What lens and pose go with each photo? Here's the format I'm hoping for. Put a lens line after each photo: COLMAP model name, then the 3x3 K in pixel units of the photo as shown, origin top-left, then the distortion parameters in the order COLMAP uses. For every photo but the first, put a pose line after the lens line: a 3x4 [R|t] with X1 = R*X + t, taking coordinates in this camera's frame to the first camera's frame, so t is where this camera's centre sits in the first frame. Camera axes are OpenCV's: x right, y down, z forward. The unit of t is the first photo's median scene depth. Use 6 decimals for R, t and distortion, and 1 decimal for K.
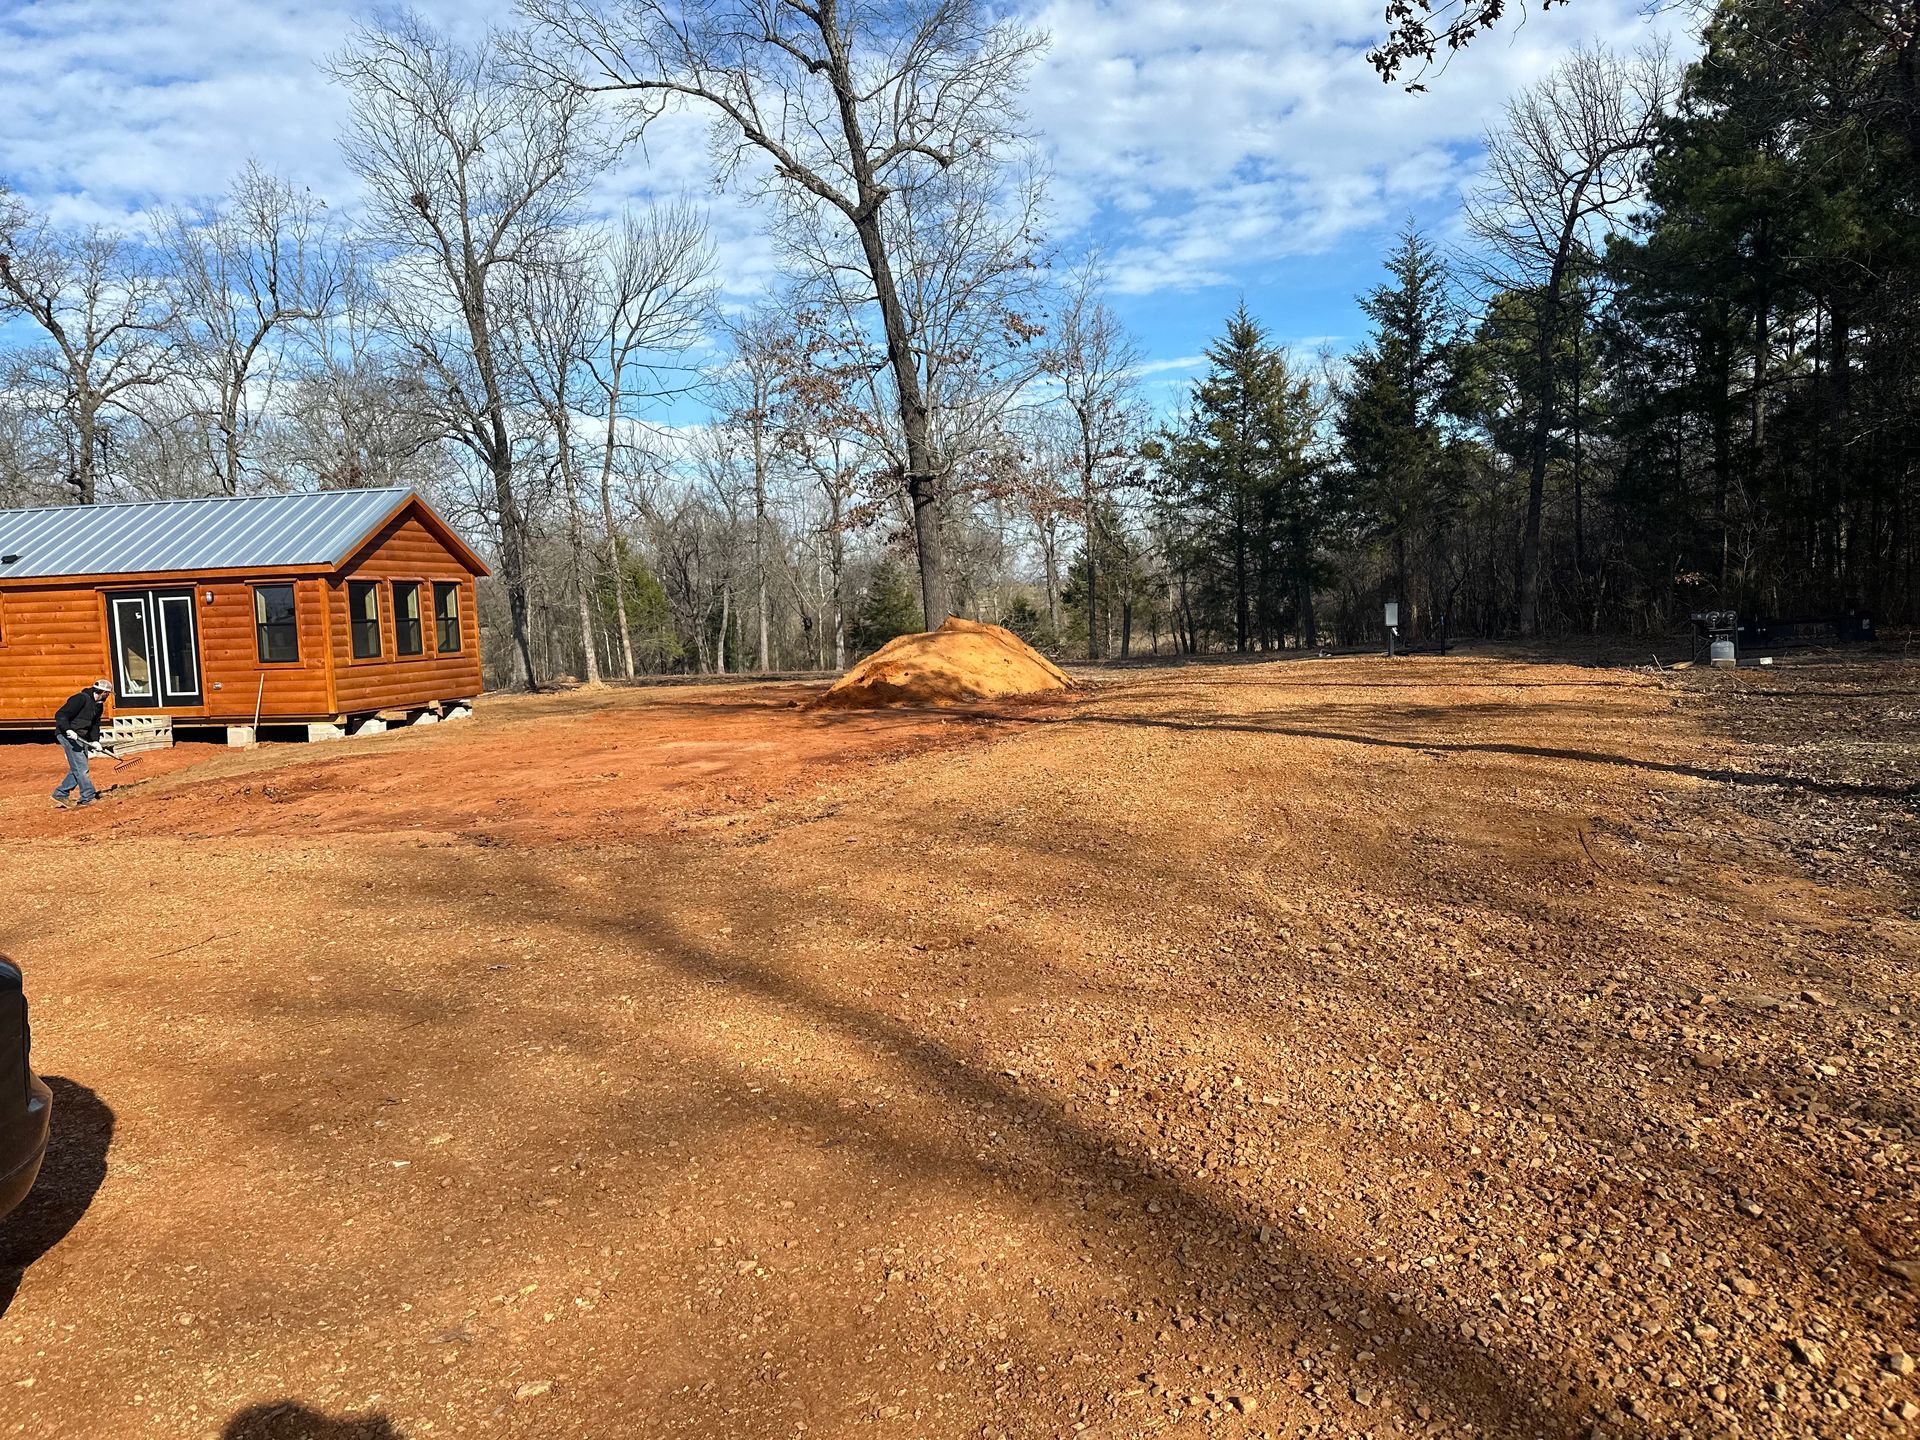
lens RADIAL K [[1357.5, 0, 939.7], [0, 1357.5, 743.0], [0, 0, 1]] dist [0.076503, -0.096227]
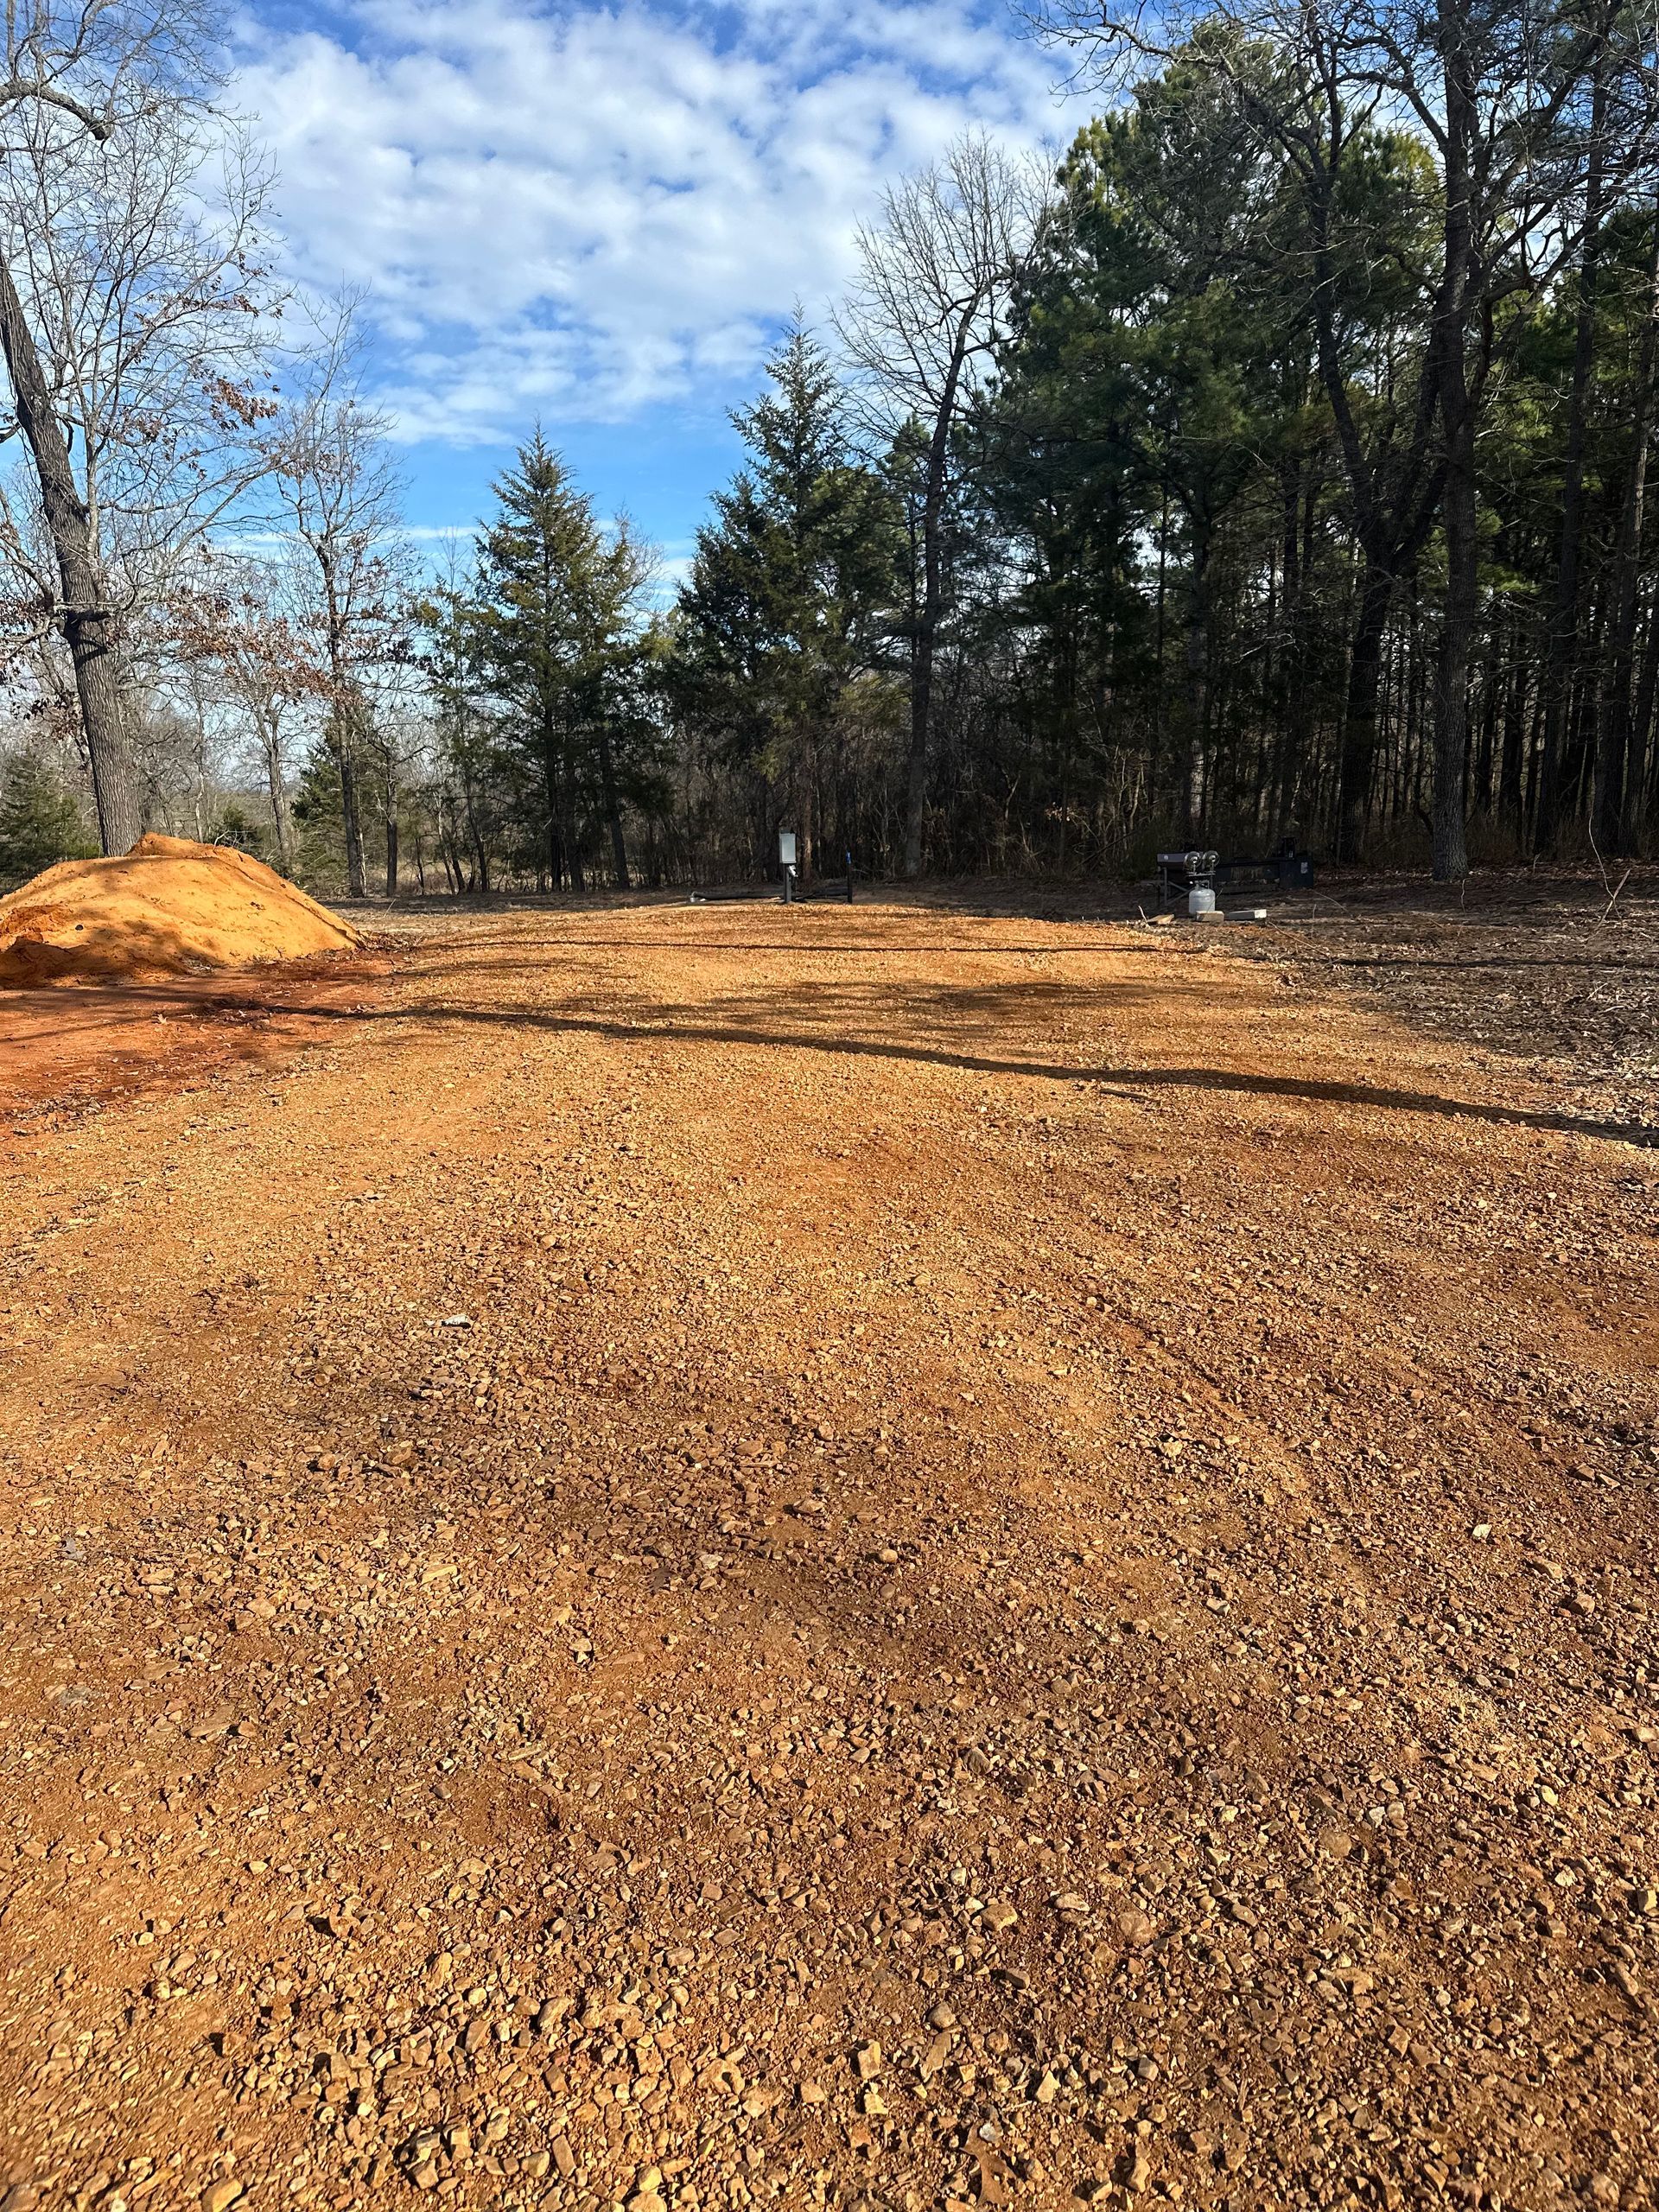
lens RADIAL K [[1567.6, 0, 835.9], [0, 1567.6, 1088.3], [0, 0, 1]] dist [0.064459, -0.076962]
pose [[0.910970, -0.042060, 0.410323, -0.010008], [0.016299, 0.997681, 0.066080, -0.019633], [-0.412151, -0.053509, 0.909543, 0.217721]]
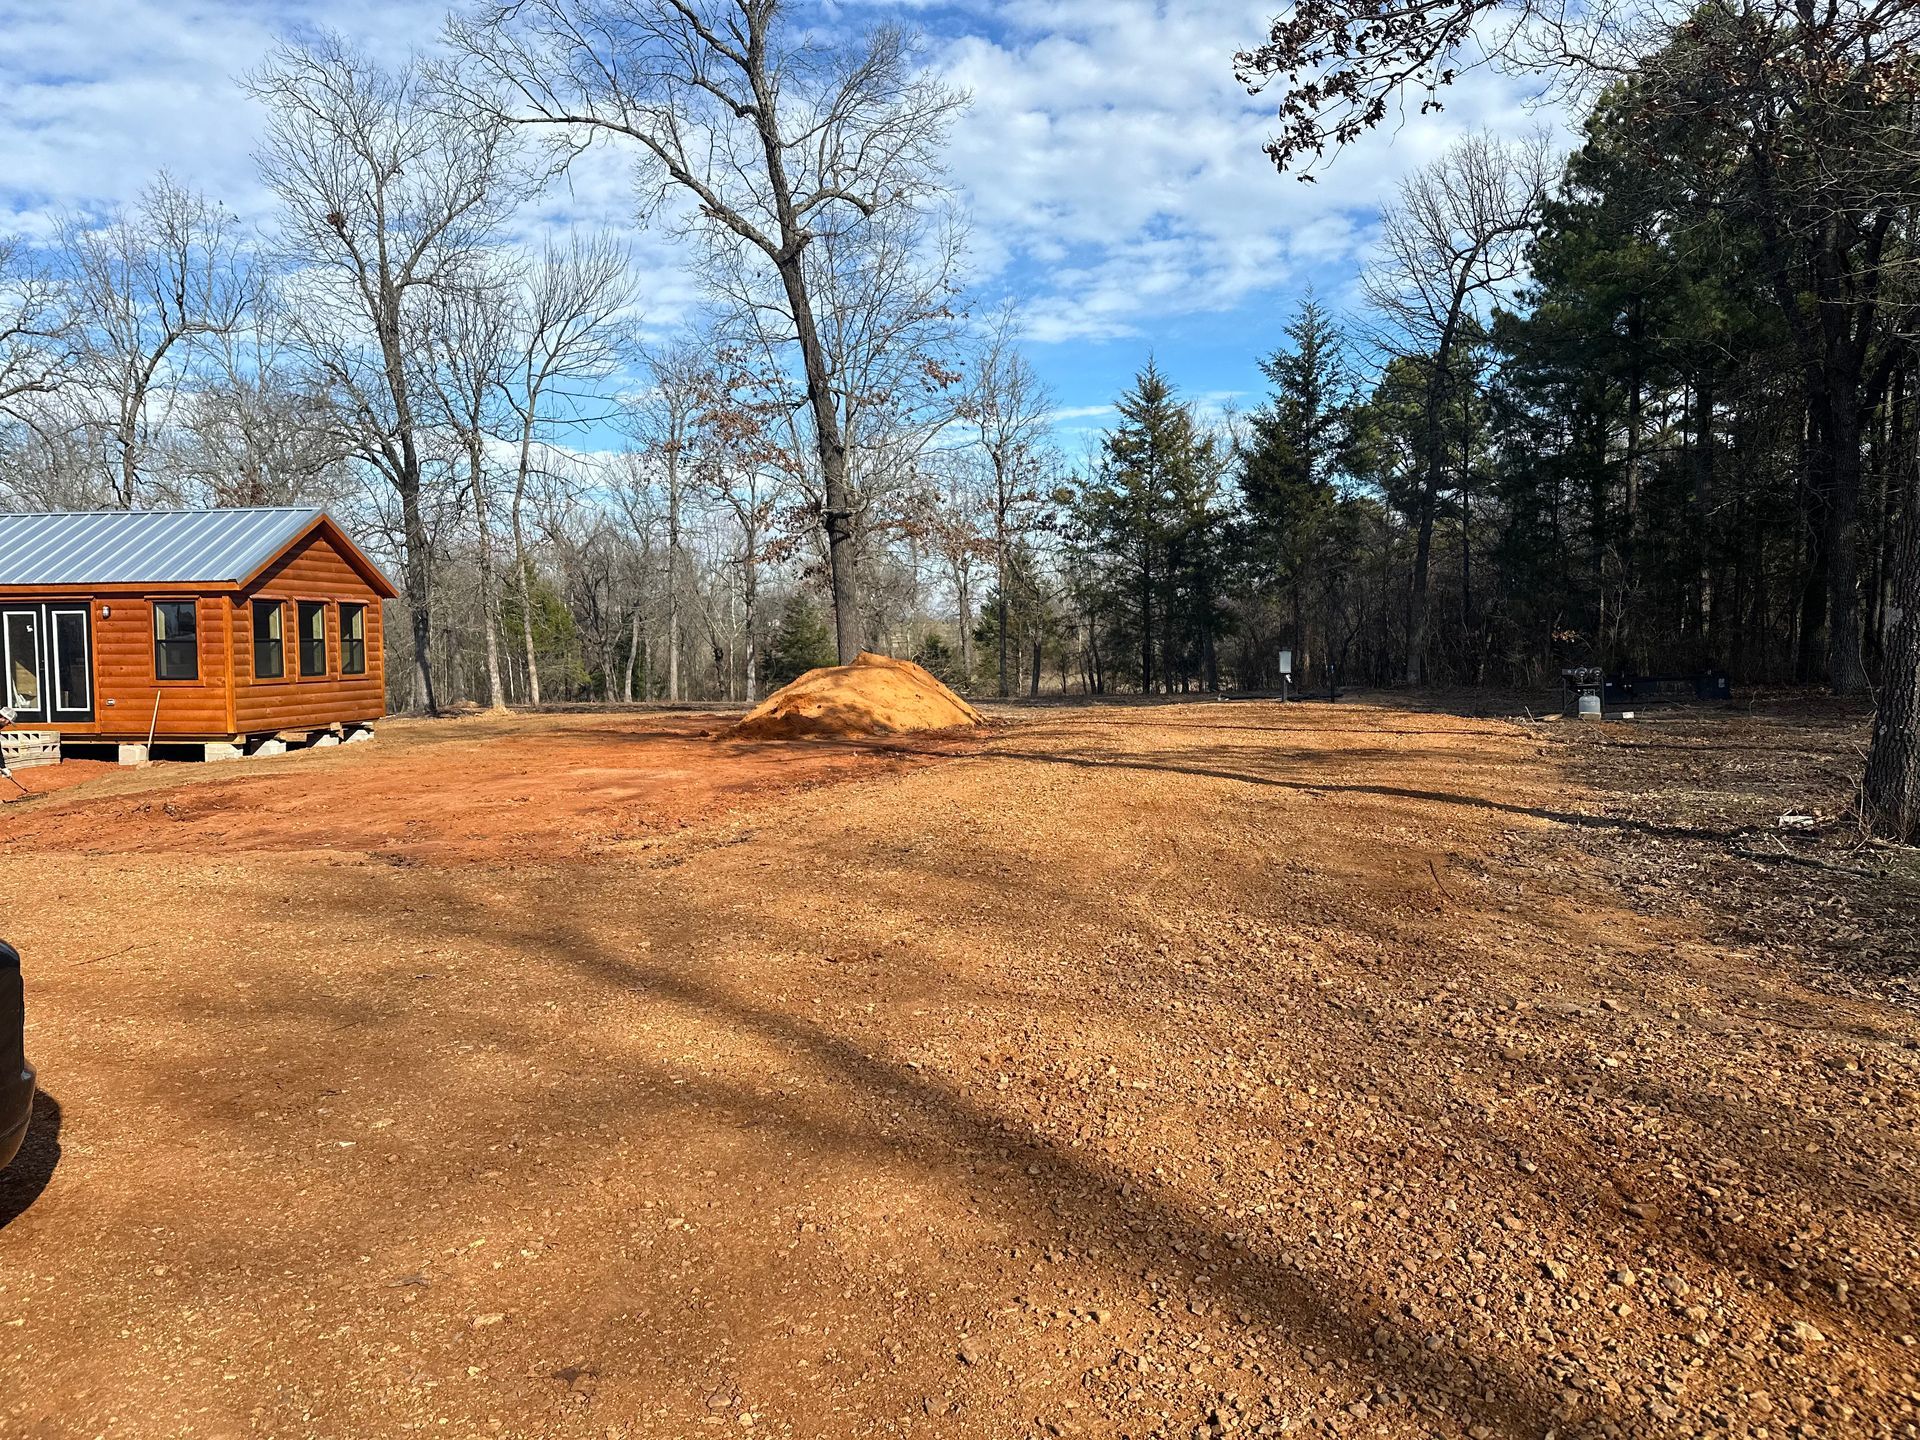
lens RADIAL K [[1360.6, 0, 960.9], [0, 1360.6, 728.0], [0, 0, 1]] dist [0.064459, -0.076962]
pose [[0.996442, 0.023286, 0.081002, -0.000962], [-0.020248, 0.999068, -0.038128, 0.001719], [-0.081814, 0.036353, 0.995984, -0.021897]]
